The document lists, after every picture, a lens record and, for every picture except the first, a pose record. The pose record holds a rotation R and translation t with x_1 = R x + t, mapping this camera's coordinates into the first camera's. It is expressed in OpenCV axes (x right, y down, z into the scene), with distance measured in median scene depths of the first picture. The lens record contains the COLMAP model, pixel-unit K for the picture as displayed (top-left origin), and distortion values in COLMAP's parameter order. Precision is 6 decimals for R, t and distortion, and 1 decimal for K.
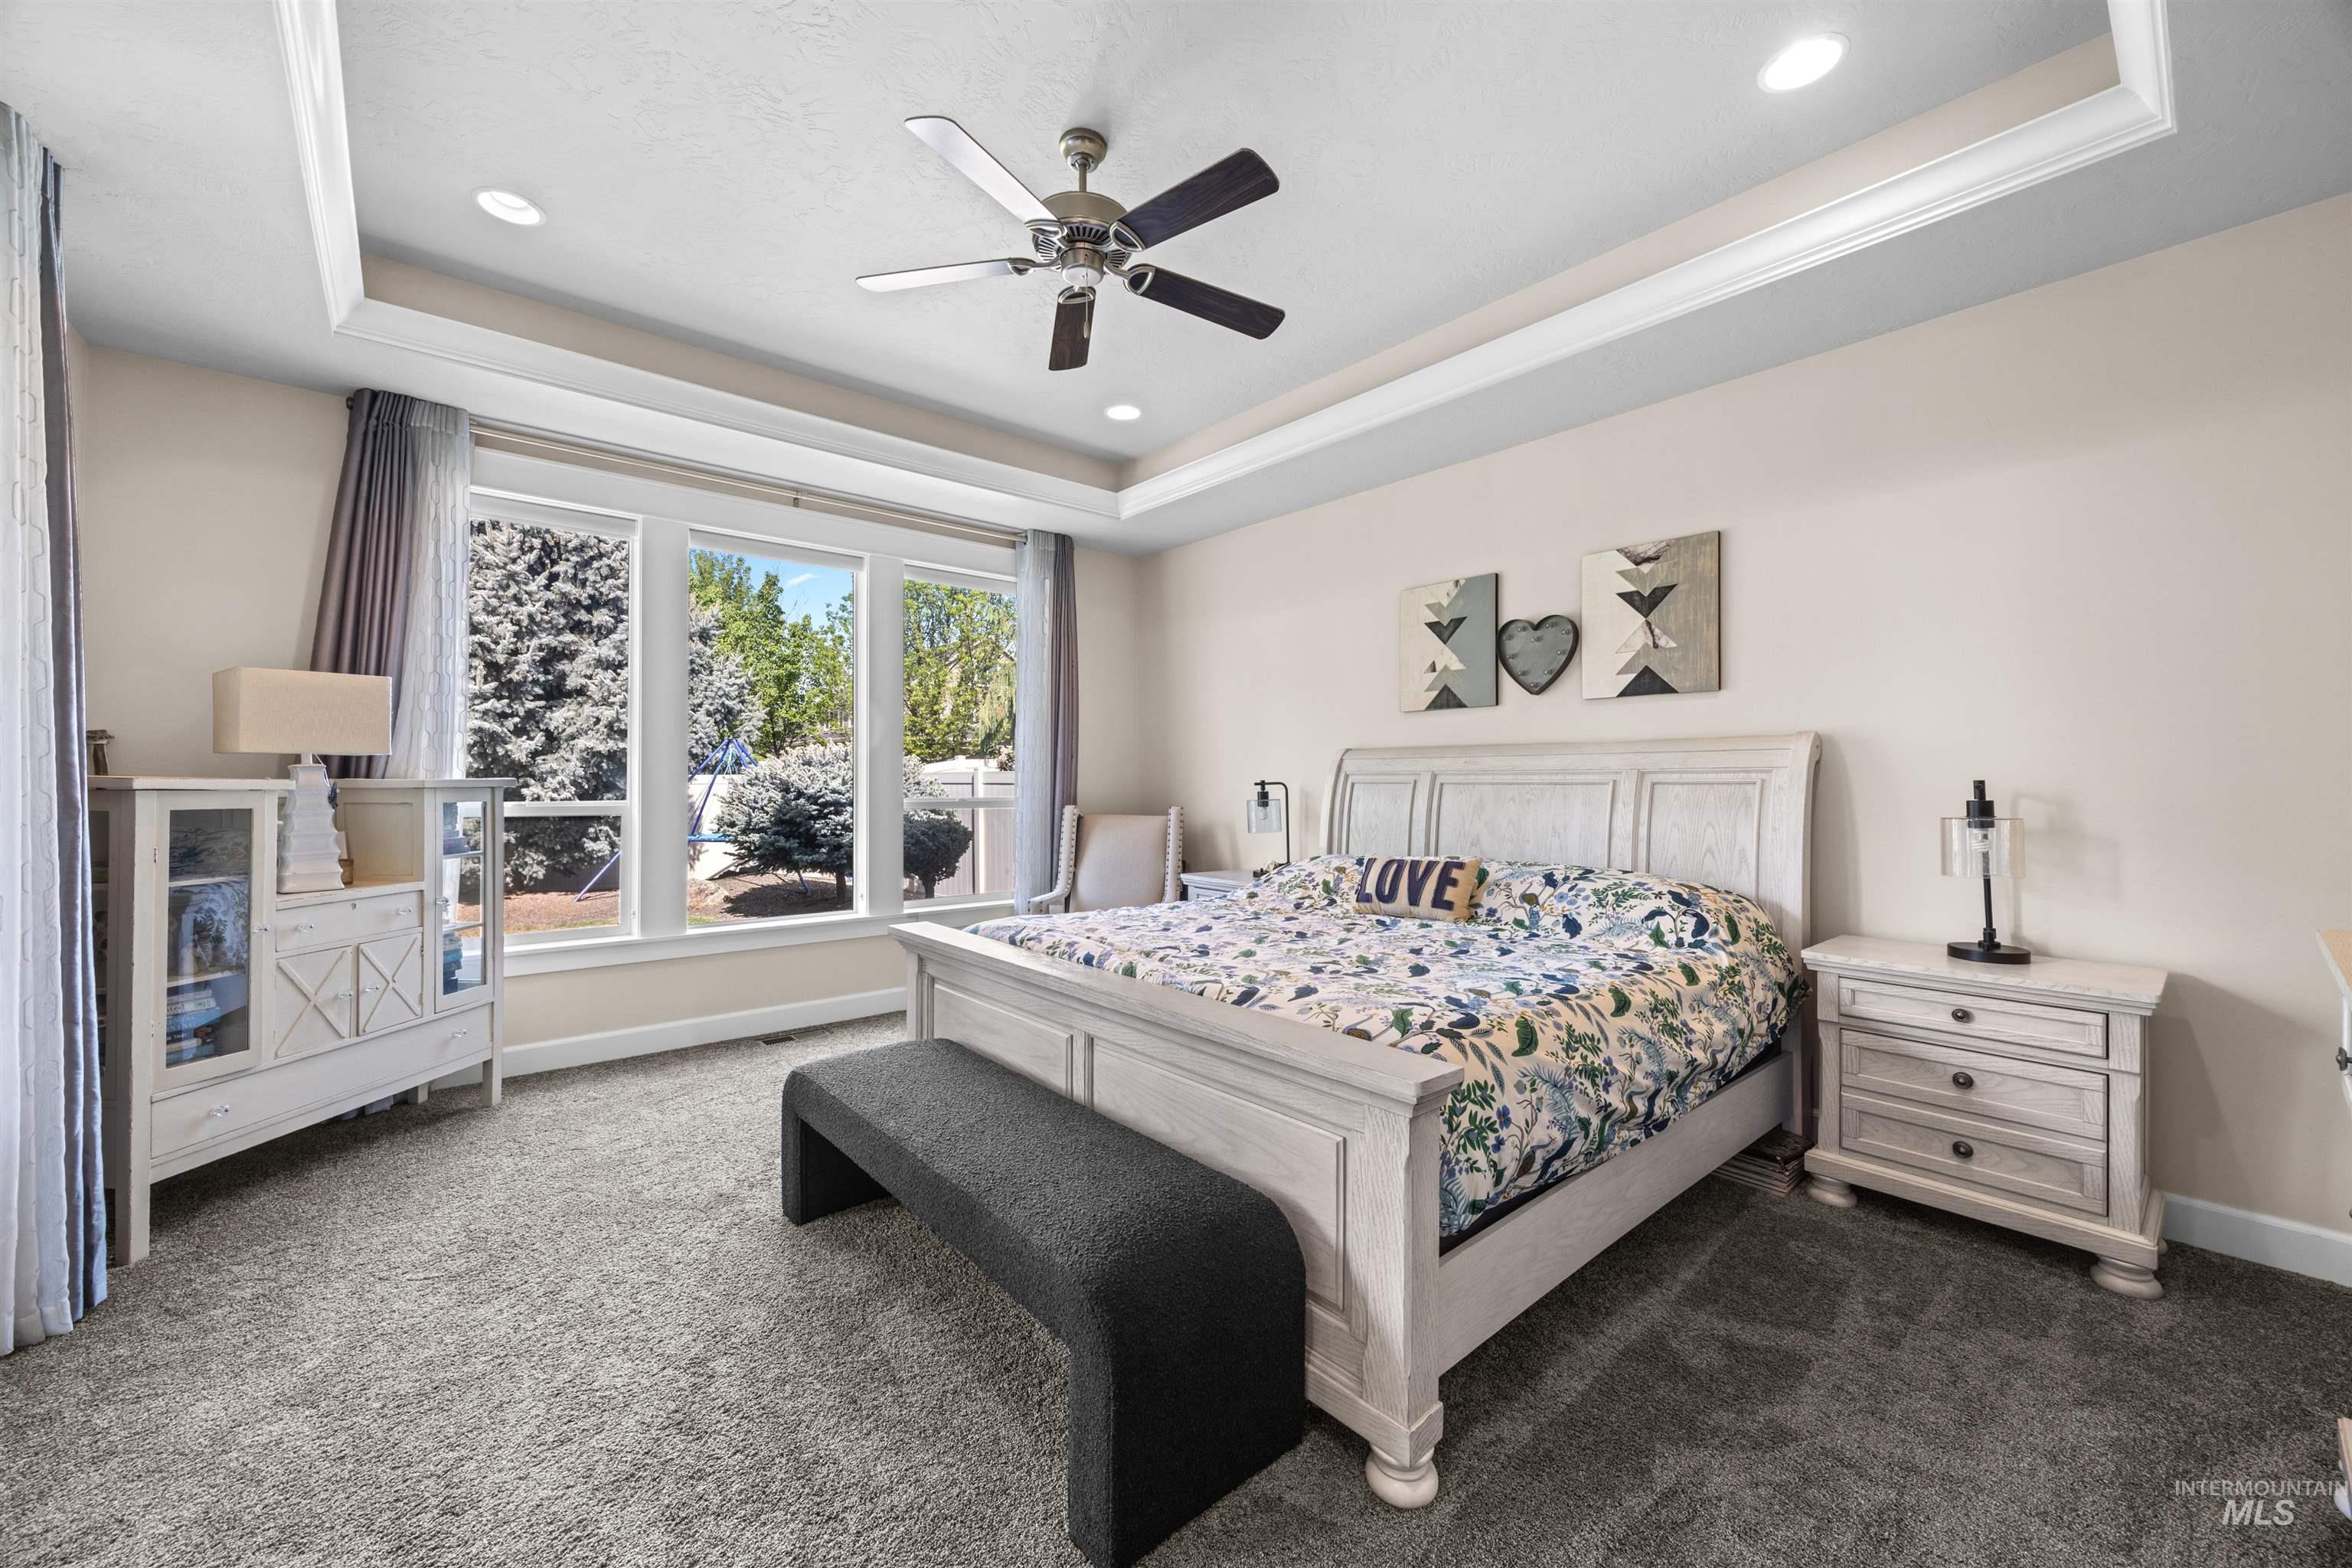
lens RADIAL K [[897.2, 0, 1163.2], [0, 897.2, 787.2], [0, 0, 1]] dist [-0.004027, 0.000109]
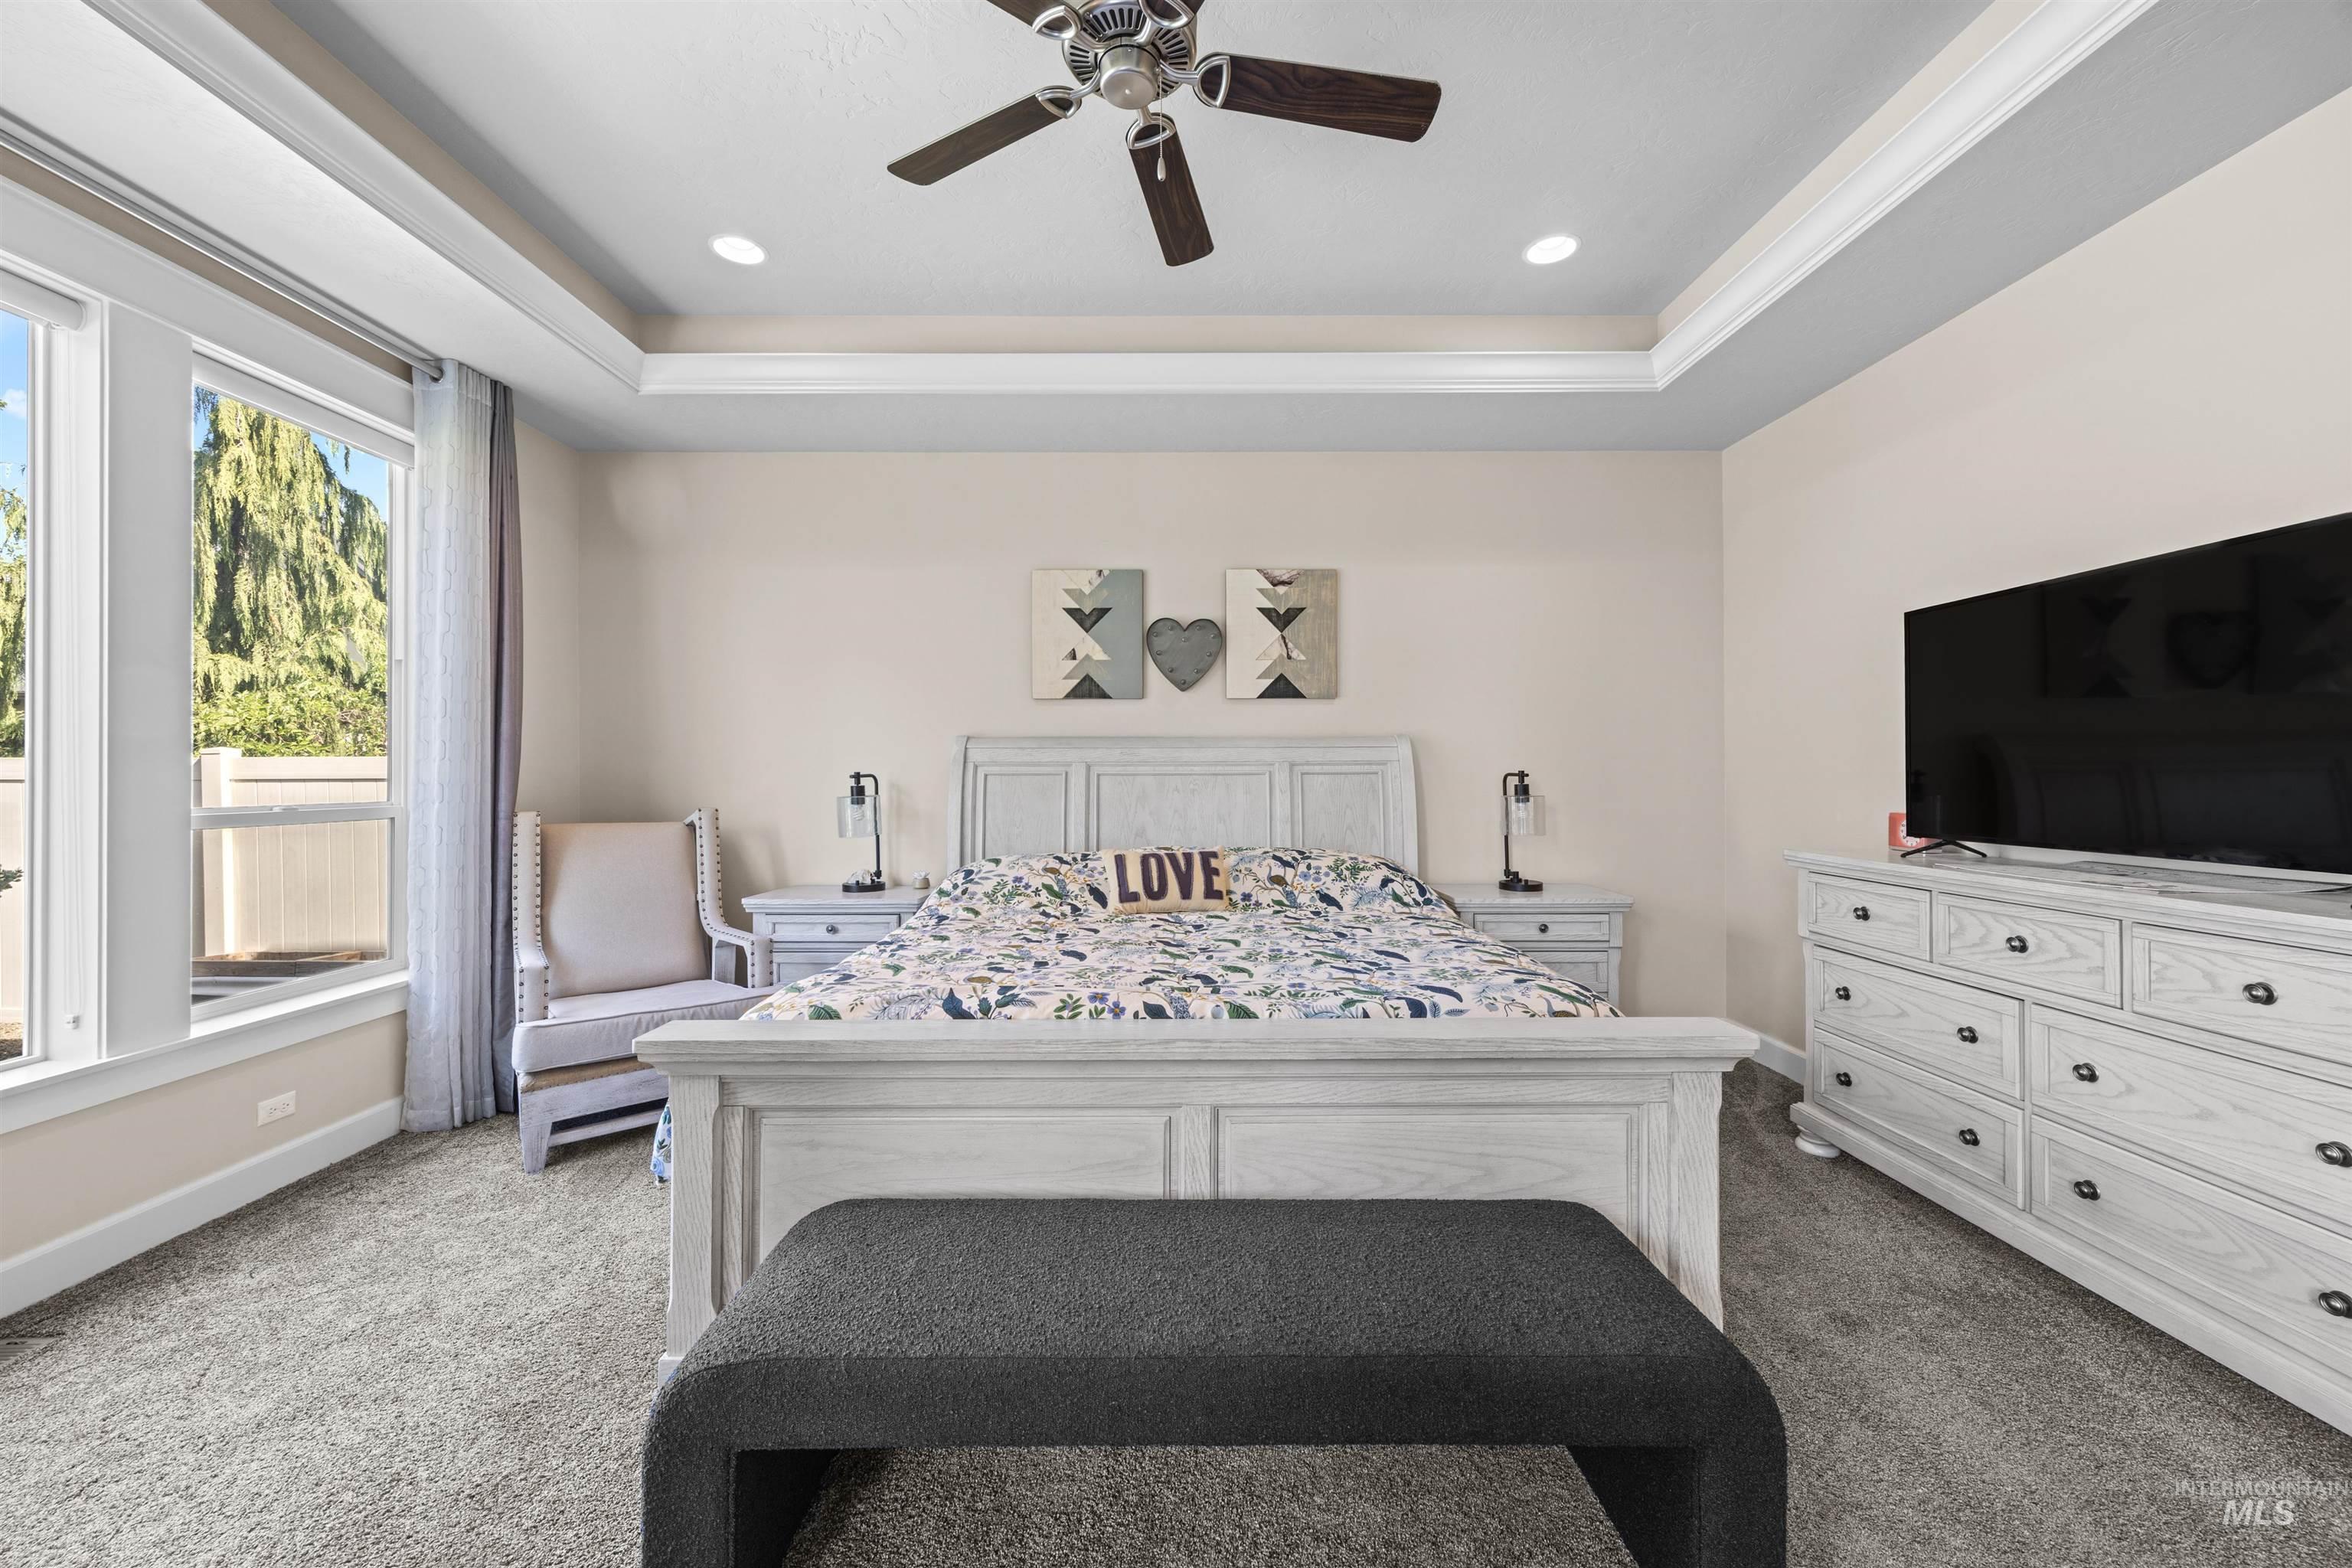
lens RADIAL K [[897.2, 0, 1176.7], [0, 897.2, 769.2], [0, 0, 1]] dist [-0.004027, 0.000109]
pose [[0.639197, 0.002623, 0.769038, -0.440574], [0.008190, 0.999914, -0.010217, 0.000646], [-0.768999, 0.012829, 0.639121, 0.351601]]
